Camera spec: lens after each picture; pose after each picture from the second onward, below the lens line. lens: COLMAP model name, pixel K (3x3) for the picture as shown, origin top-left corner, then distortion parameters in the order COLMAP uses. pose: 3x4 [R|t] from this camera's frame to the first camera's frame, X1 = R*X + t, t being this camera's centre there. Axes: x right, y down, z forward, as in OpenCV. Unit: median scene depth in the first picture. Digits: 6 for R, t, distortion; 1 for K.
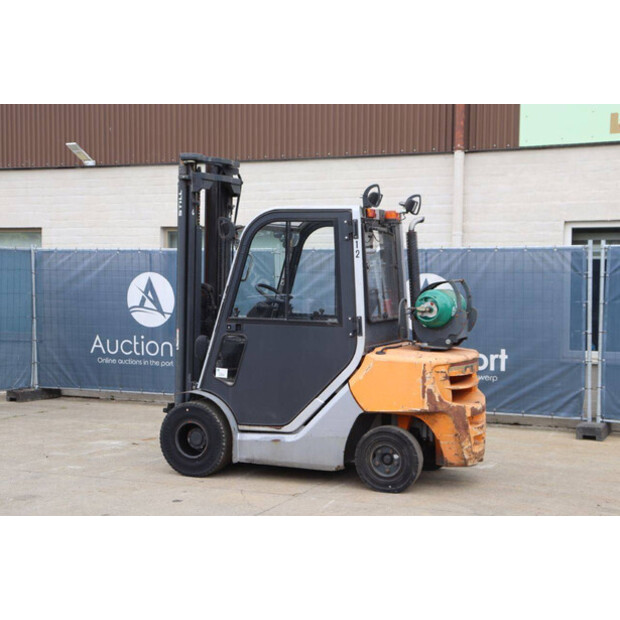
lens RADIAL K [[1022.5, 0, 310.8], [0, 1022.5, 315.9], [0, 0, 1]] dist [0.145186, 0.000000]
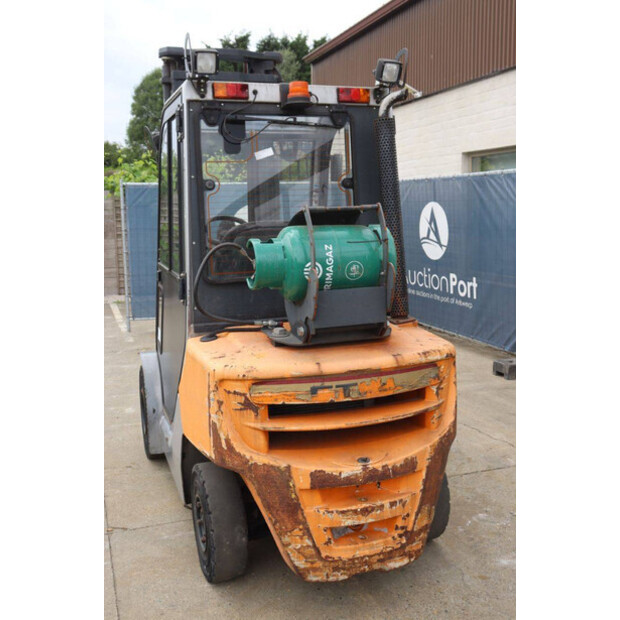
lens RADIAL K [[684.9, 0, 315.6], [0, 684.9, 308.2], [0, 0, 1]] dist [-0.027032, 0.000000]
pose [[0.681703, 0.089732, -0.726105, 0.364929], [-0.011162, 0.993610, 0.112312, -0.022766], [0.731544, -0.068459, 0.678349, 0.745815]]
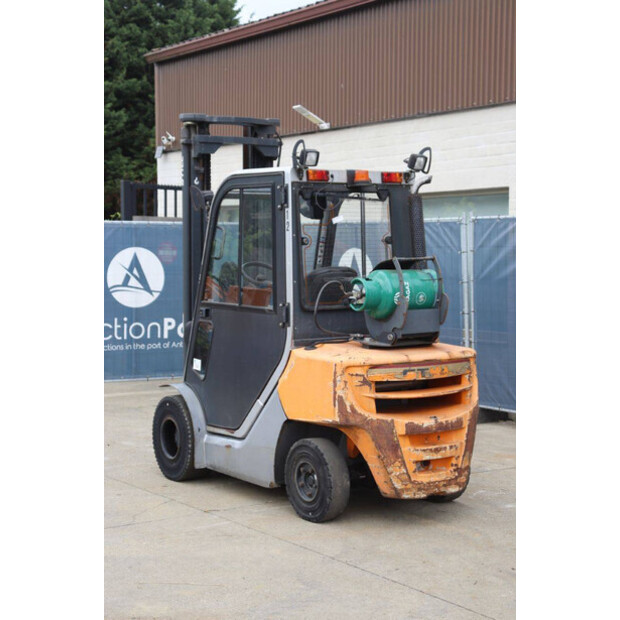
lens RADIAL K [[1187.4, 0, 313.2], [0, 1187.4, 310.3], [0, 0, 1]] dist [0.231880, 0.000000]
pose [[0.845802, 0.020727, -0.533095, 0.542509], [-0.014260, 0.999766, 0.016247, -0.008676], [0.533307, -0.006140, 0.845900, 0.194369]]
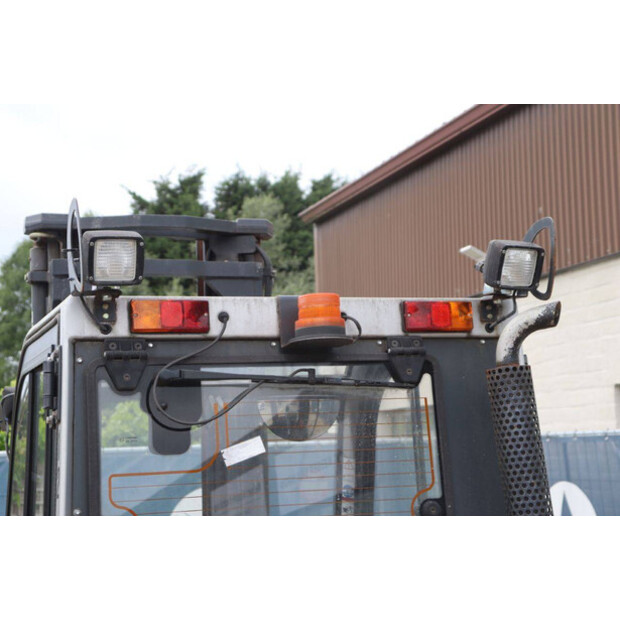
lens RADIAL K [[1211.8, 0, 307.8], [0, 1211.8, 308.1], [0, 0, 1]] dist [0.272090, 0.000000]
pose [[0.674785, -0.119603, -0.728259, 0.294982], [0.007599, 0.987855, -0.155195, -0.052921], [0.737975, 0.099189, 0.667498, 0.796727]]
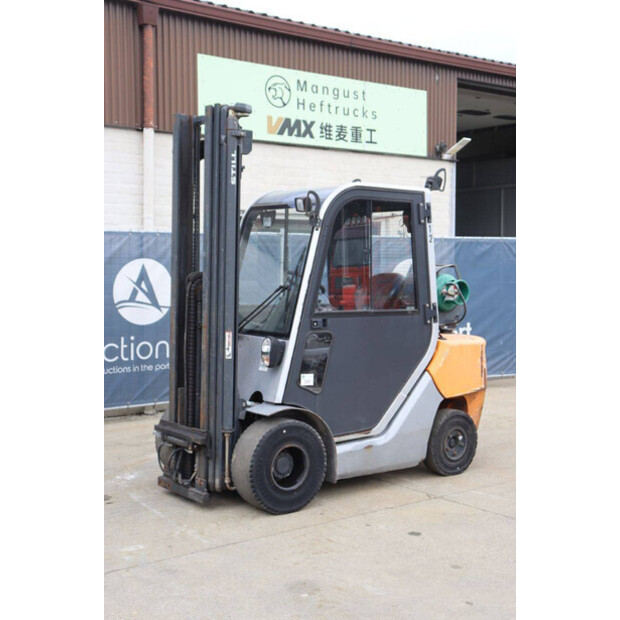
lens RADIAL K [[906.5, 0, 311.7], [0, 906.5, 309.4], [0, 0, 1]] dist [0.095122, 0.000000]
pose [[0.482789, -0.050321, 0.874290, -0.728200], [0.037334, 0.998623, 0.036861, -0.028010], [-0.874940, 0.014844, 0.484003, 0.646475]]
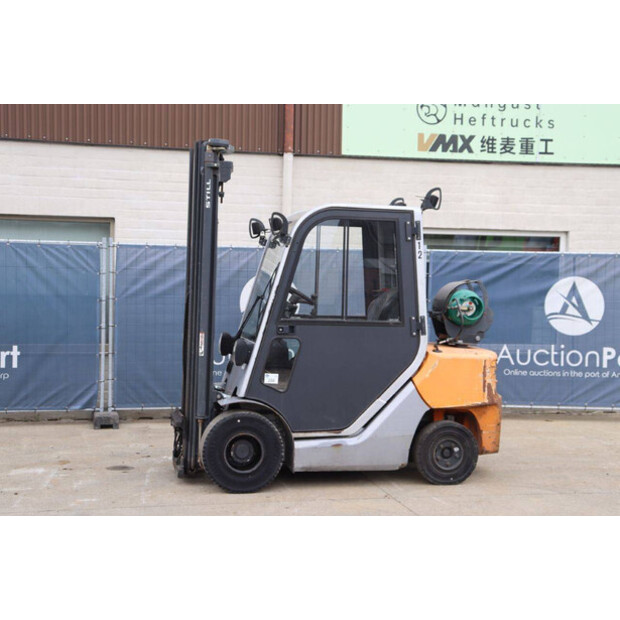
lens RADIAL K [[1022.5, 0, 309.7], [0, 1022.5, 305.1], [0, 0, 1]] dist [0.145186, 0.000000]
pose [[0.809604, -0.008279, 0.586918, -0.611879], [0.011773, 0.999928, -0.002135, -0.009040], [-0.586858, 0.008638, 0.809644, 0.223386]]
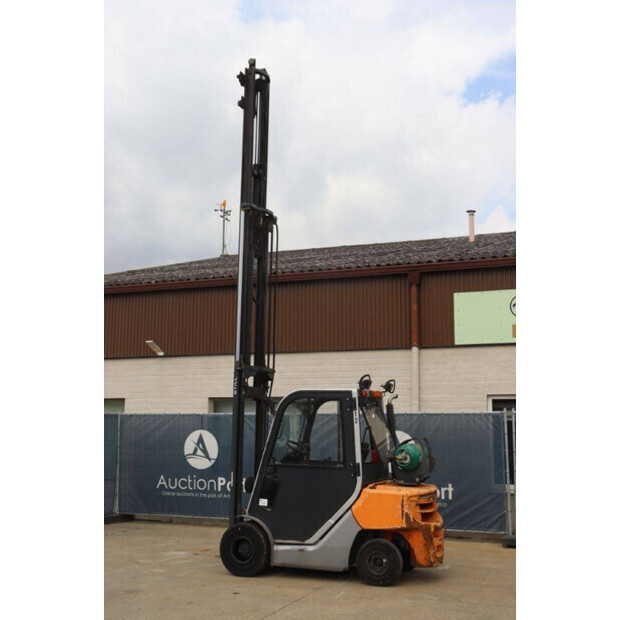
lens RADIAL K [[768.2, 0, 315.9], [0, 768.2, 309.3], [0, 0, 1]] dist [0.018582, 0.000000]
pose [[0.999529, 0.000856, 0.030685, -0.046055], [0.004915, 0.982252, -0.187501, -0.009016], [-0.030301, 0.187563, 0.981785, -0.134824]]
